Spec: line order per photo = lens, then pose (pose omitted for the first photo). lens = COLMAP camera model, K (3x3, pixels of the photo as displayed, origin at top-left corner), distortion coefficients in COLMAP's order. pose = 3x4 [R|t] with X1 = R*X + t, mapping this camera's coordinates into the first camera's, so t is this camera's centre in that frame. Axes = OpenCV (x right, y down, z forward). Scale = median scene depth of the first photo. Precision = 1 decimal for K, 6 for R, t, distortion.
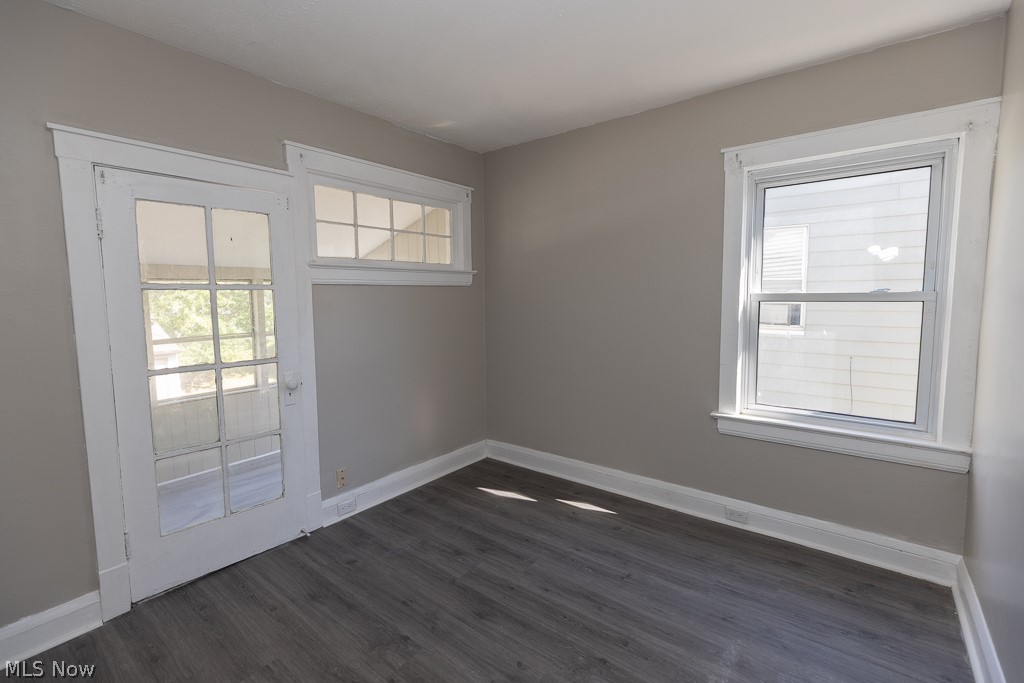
lens RADIAL K [[456.4, 0, 503.3], [0, 456.4, 342.3], [0, 0, 1]] dist [0.007025, -0.001119]
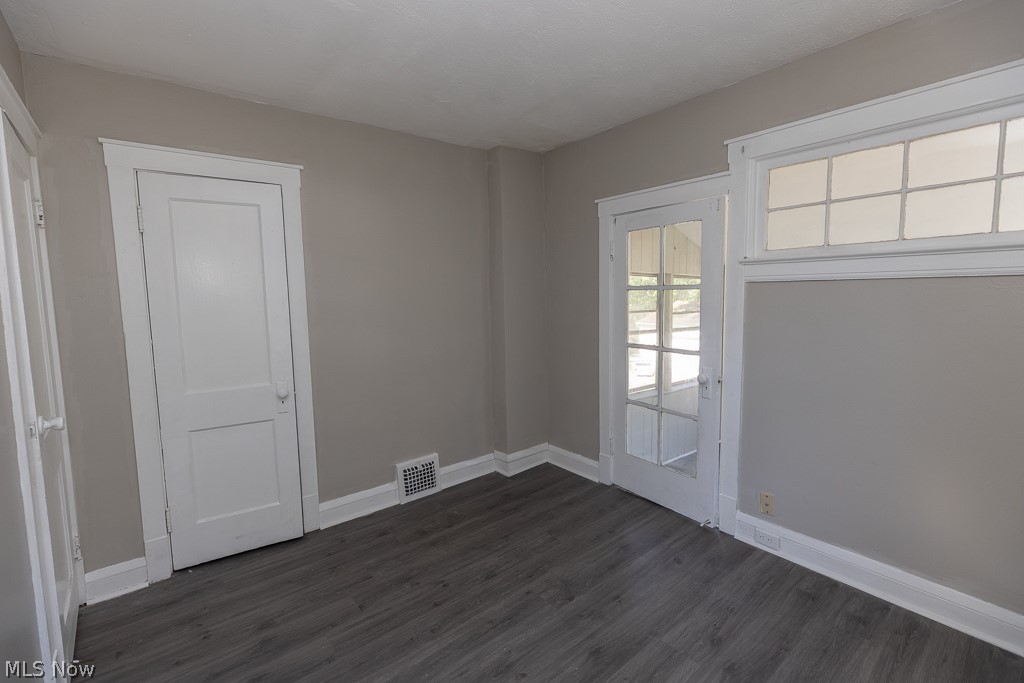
lens RADIAL K [[456.4, 0, 512.9], [0, 456.4, 341.2], [0, 0, 1]] dist [0.007025, -0.001119]
pose [[-0.219756, 0.118085, -0.968382, 0.618118], [-0.086529, 0.986375, 0.139915, -0.097864], [0.971710, 0.114540, -0.206545, 0.745270]]
